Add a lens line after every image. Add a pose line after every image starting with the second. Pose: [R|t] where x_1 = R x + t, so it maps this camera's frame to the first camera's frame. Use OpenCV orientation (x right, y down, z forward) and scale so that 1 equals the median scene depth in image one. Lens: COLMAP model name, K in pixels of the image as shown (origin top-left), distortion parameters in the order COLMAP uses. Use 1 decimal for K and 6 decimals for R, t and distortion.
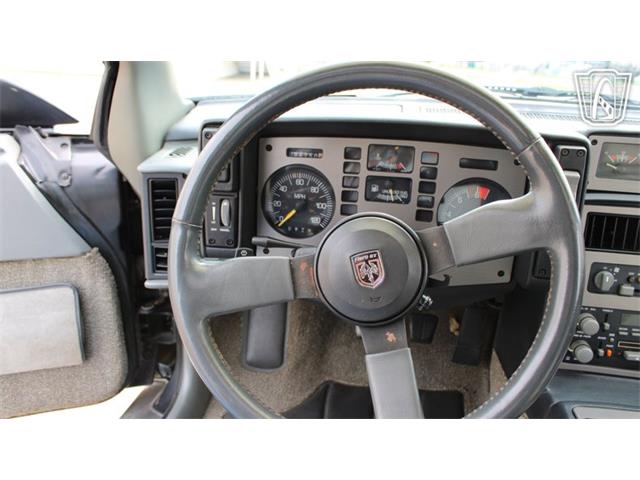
lens RADIAL K [[537.6, 0, 319.0], [0, 537.6, 240.3], [0, 0, 1]] dist [-0.128715, 0.090474]
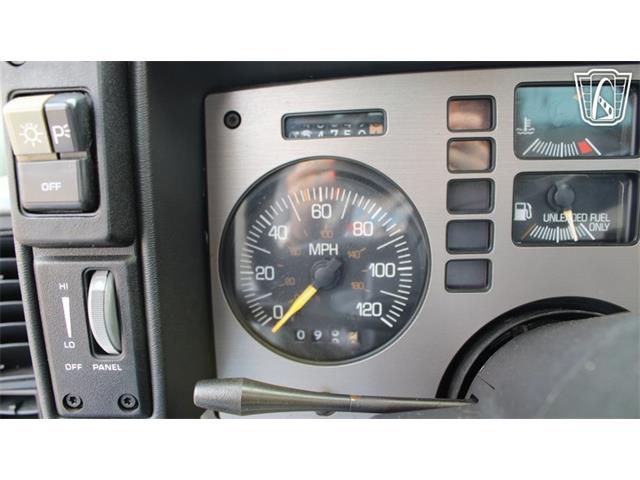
lens RADIAL K [[537.6, 0, 320.3], [0, 537.6, 240.0], [0, 0, 1]] dist [-0.128715, 0.090474]
pose [[0.996766, -0.074438, 0.030290, -0.050477], [0.077580, 0.989624, -0.120936, -0.043861], [-0.020973, 0.122894, 0.992198, 0.642571]]
